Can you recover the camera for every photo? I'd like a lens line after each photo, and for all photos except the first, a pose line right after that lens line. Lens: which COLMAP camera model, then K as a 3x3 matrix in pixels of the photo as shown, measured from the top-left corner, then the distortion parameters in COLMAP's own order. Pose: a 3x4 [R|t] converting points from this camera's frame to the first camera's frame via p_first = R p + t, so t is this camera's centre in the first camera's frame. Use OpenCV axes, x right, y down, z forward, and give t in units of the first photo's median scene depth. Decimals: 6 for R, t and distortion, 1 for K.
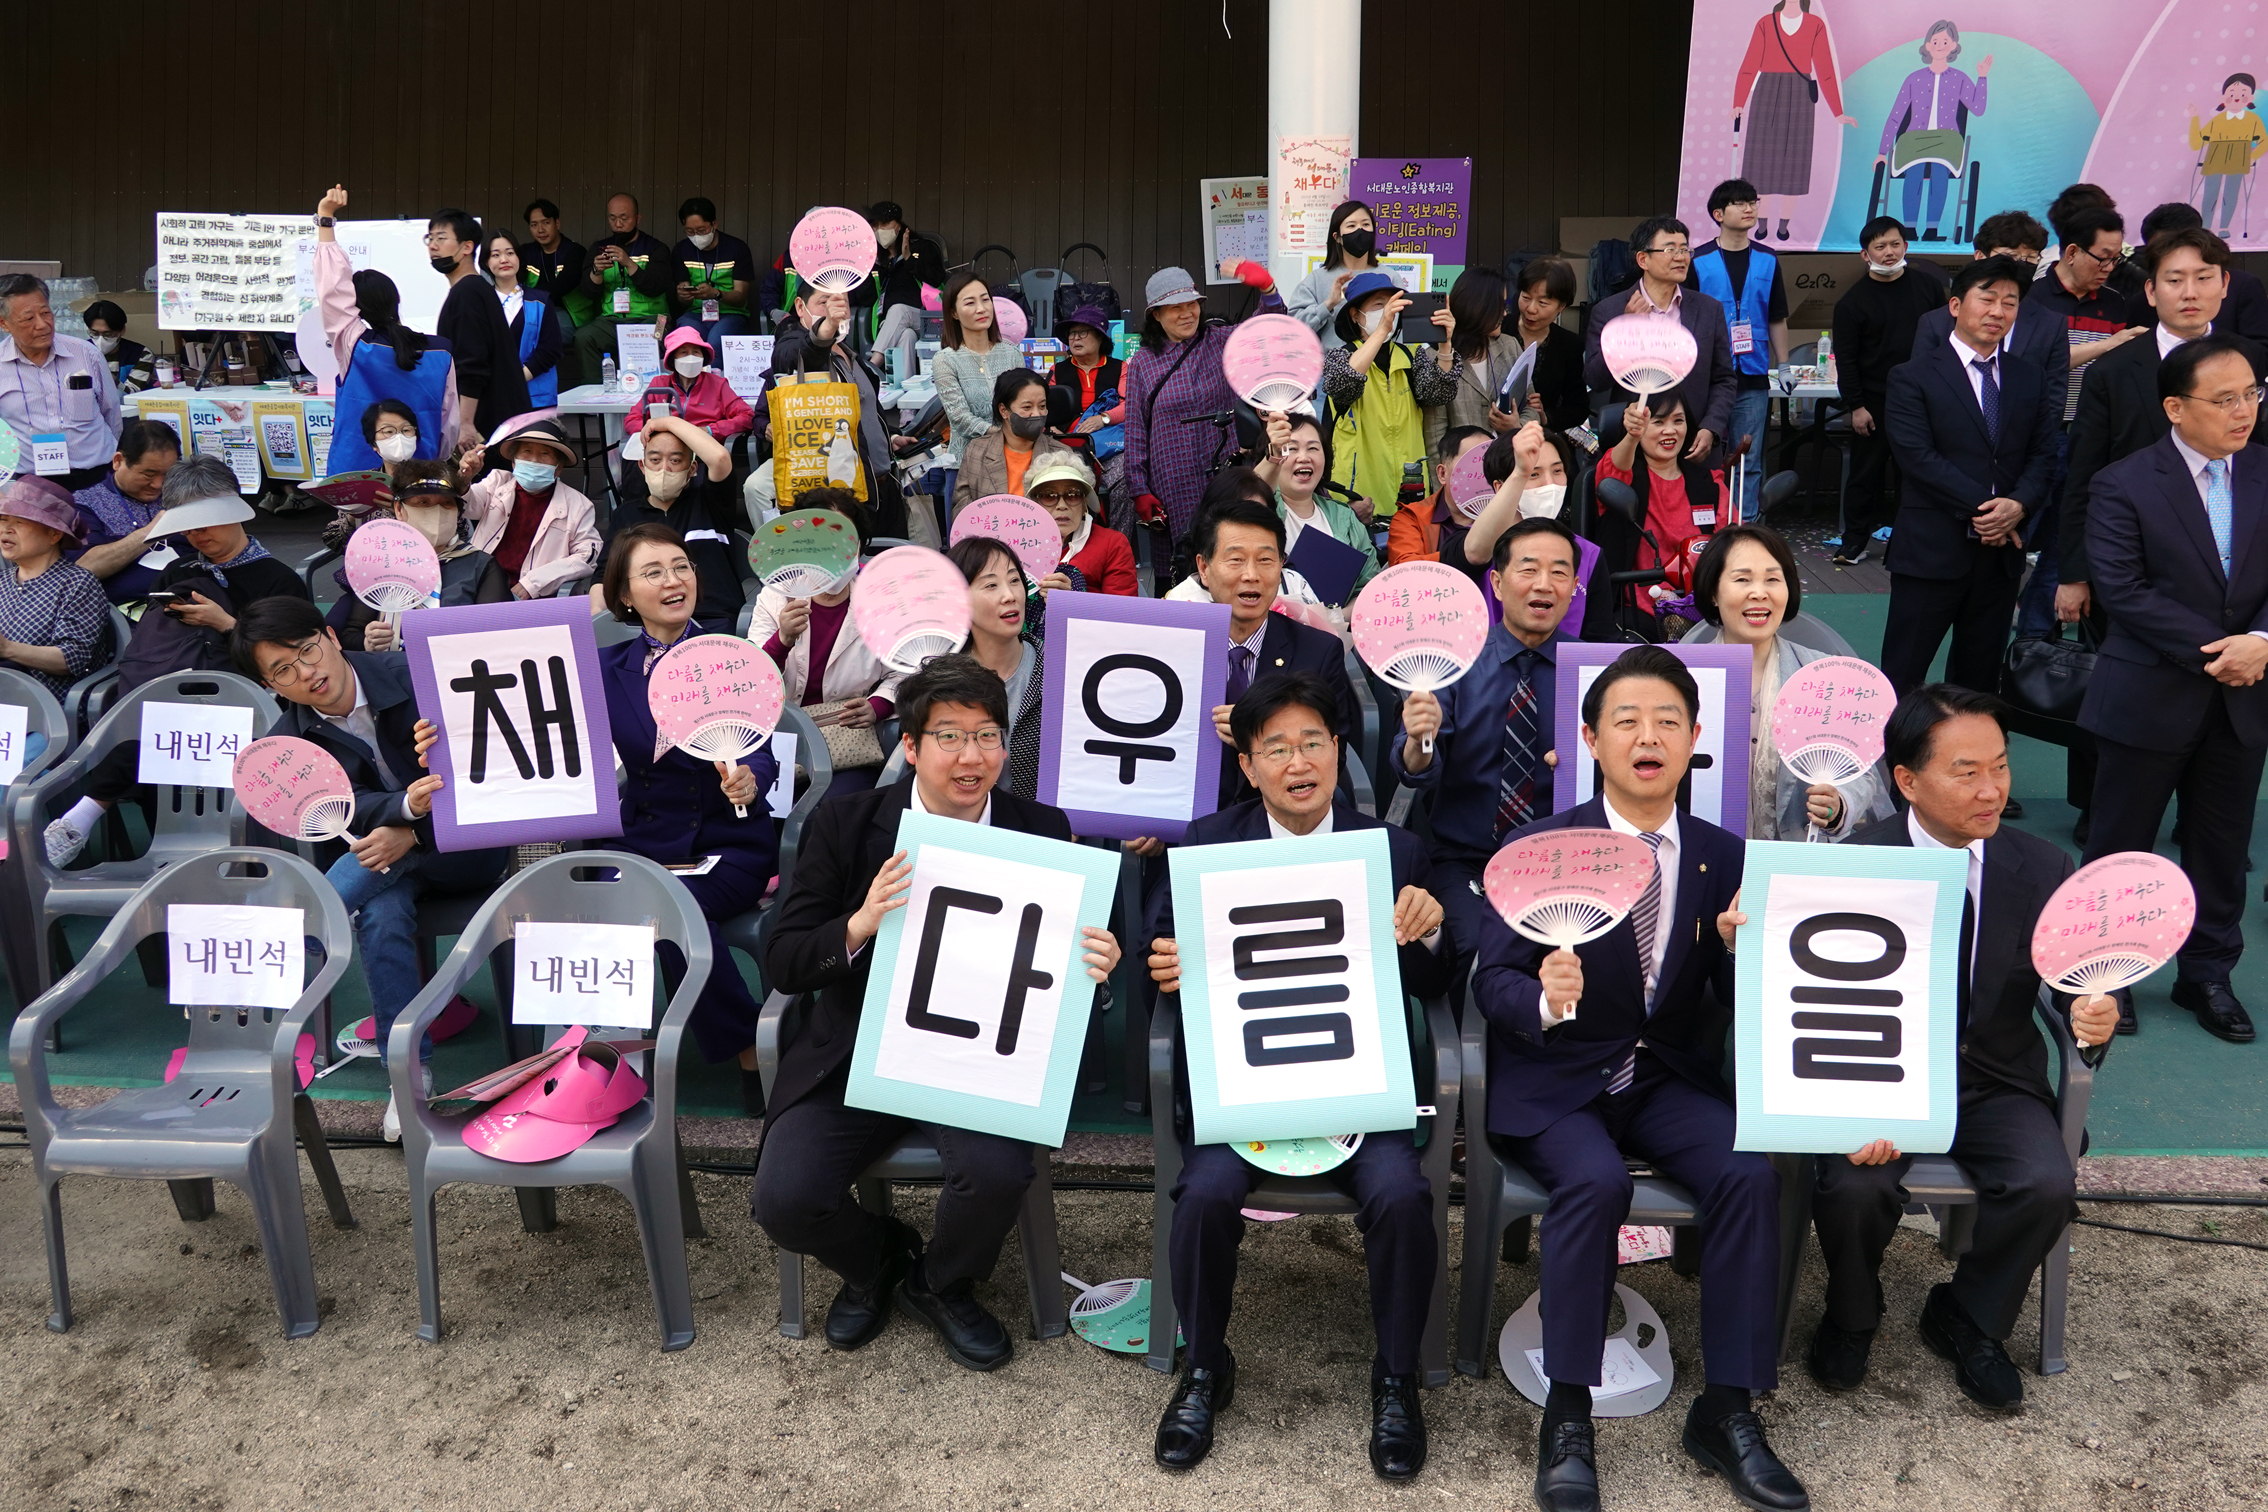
lens RADIAL K [[2229.2, 0, 1134.0], [0, 2229.2, 756.0], [0, 0, 1]] dist [-0.000968, 0.001047]
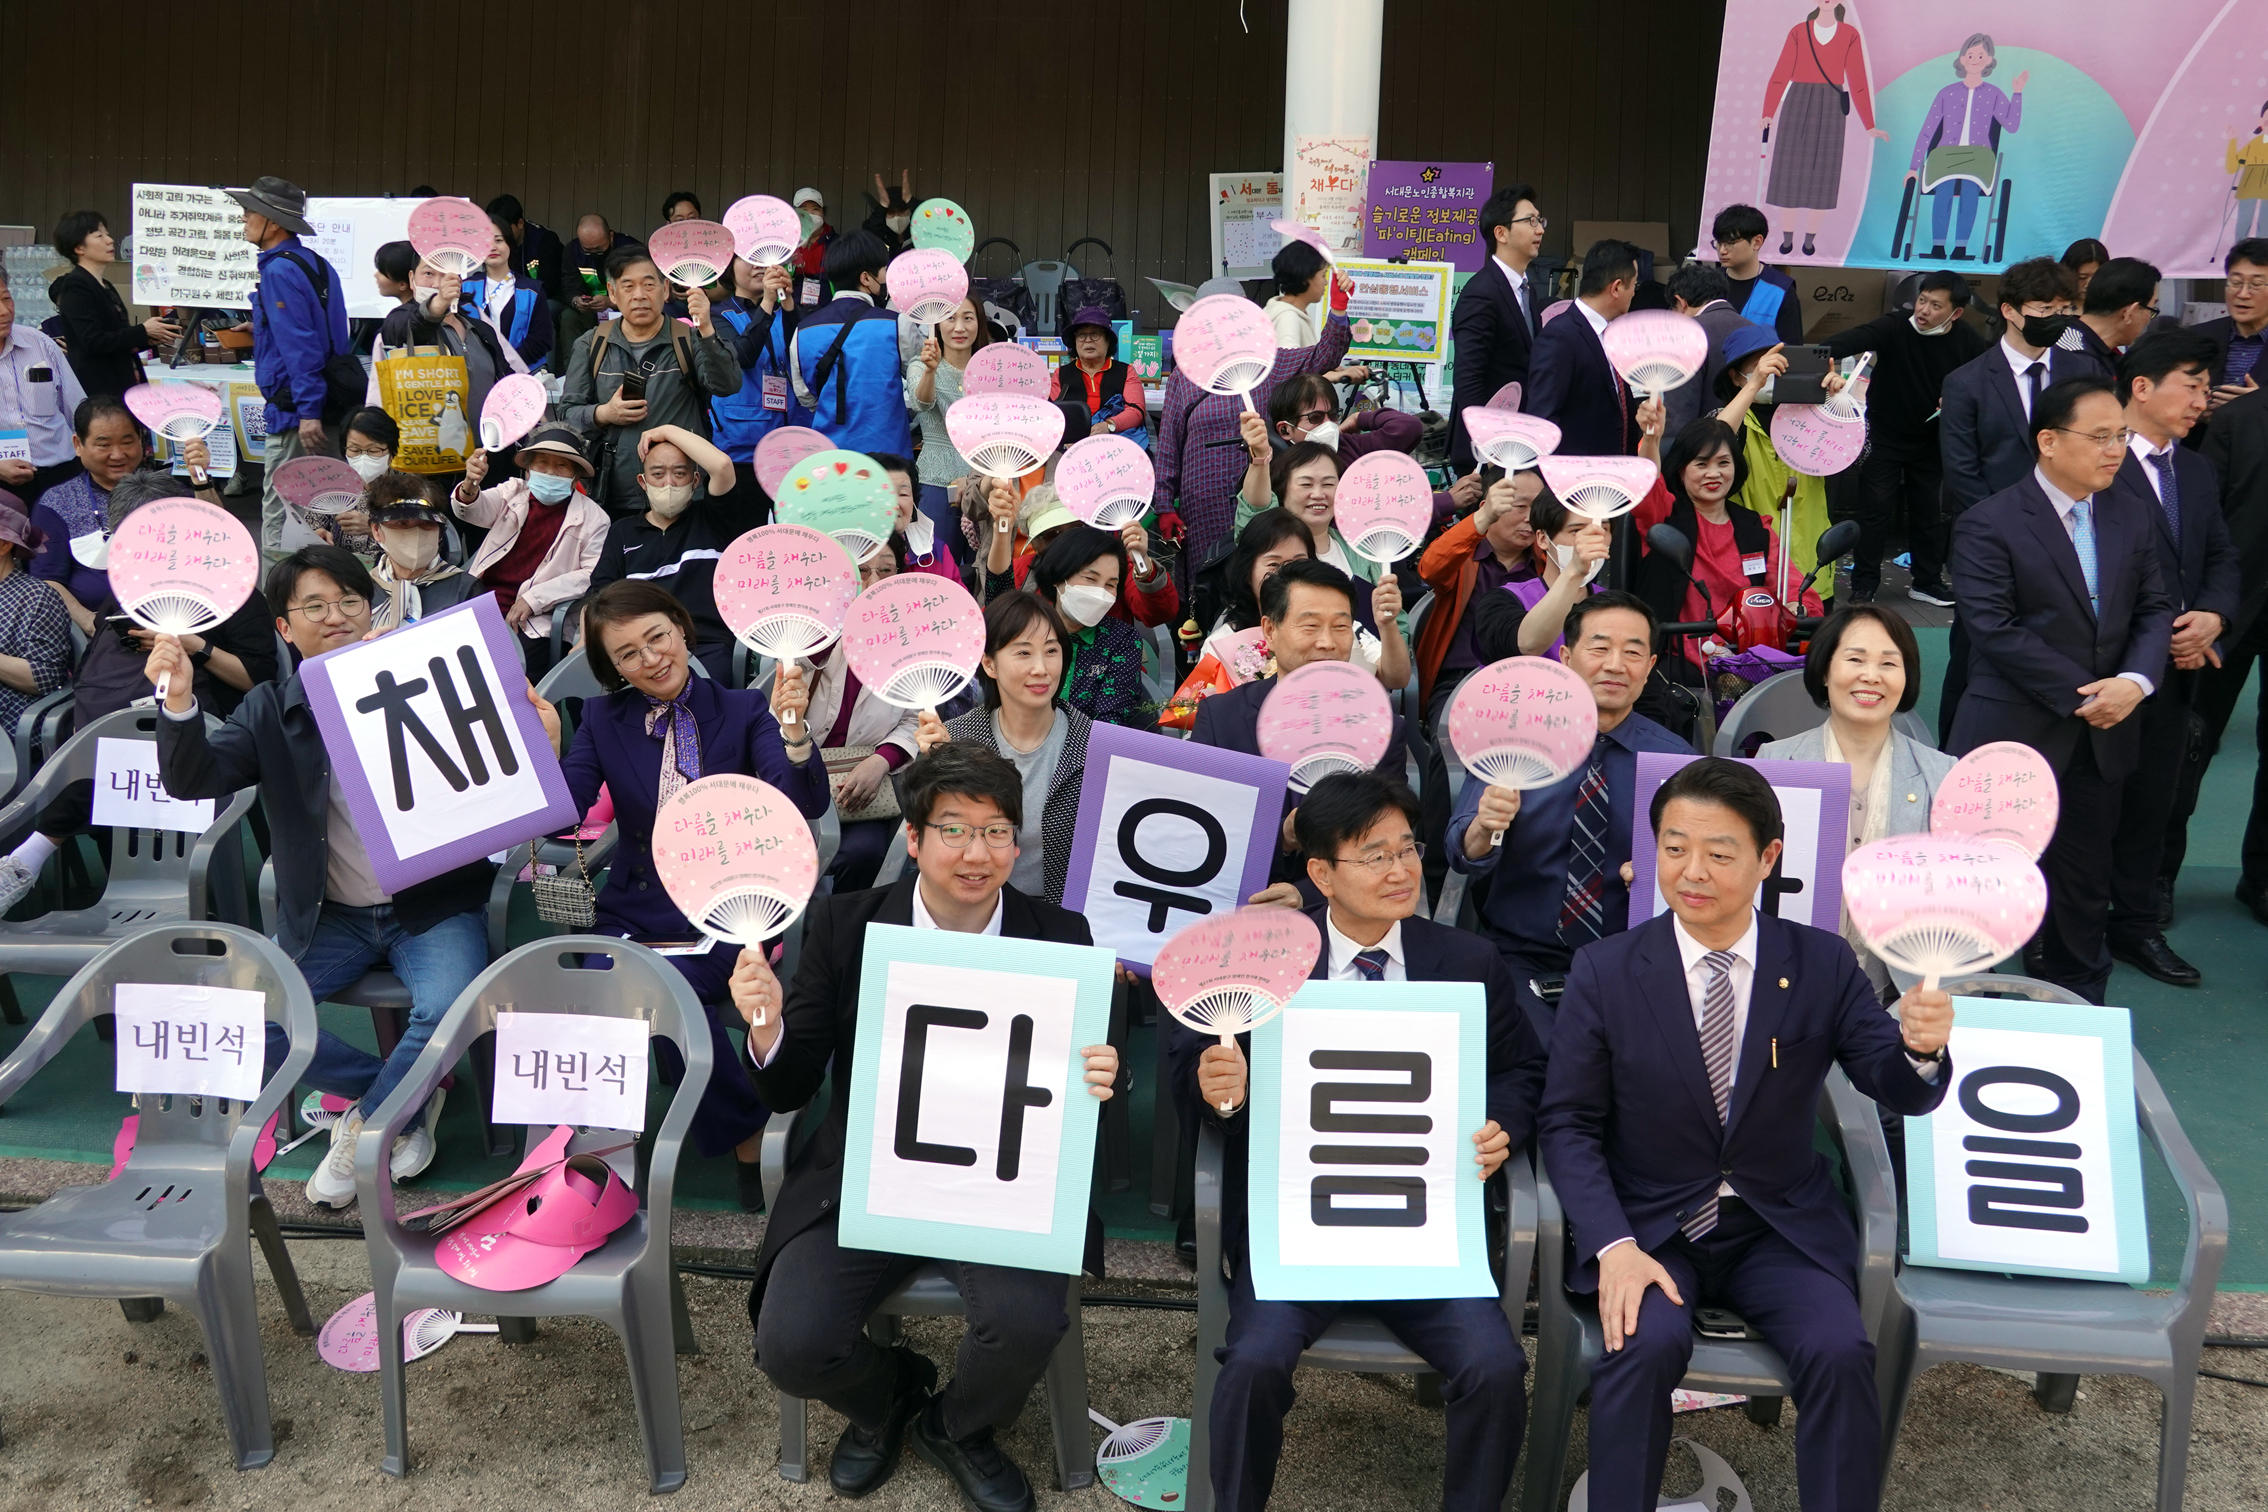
lens RADIAL K [[2192.5, 0, 1134.0], [0, 2192.5, 756.0], [0, 0, 1]] dist [0.004705, -0.008889]
pose [[0.999650, 0.022388, 0.014076, -0.029412], [-0.022618, 0.999610, 0.016397, -0.048909], [-0.013704, -0.016709, 0.999766, 0.092066]]
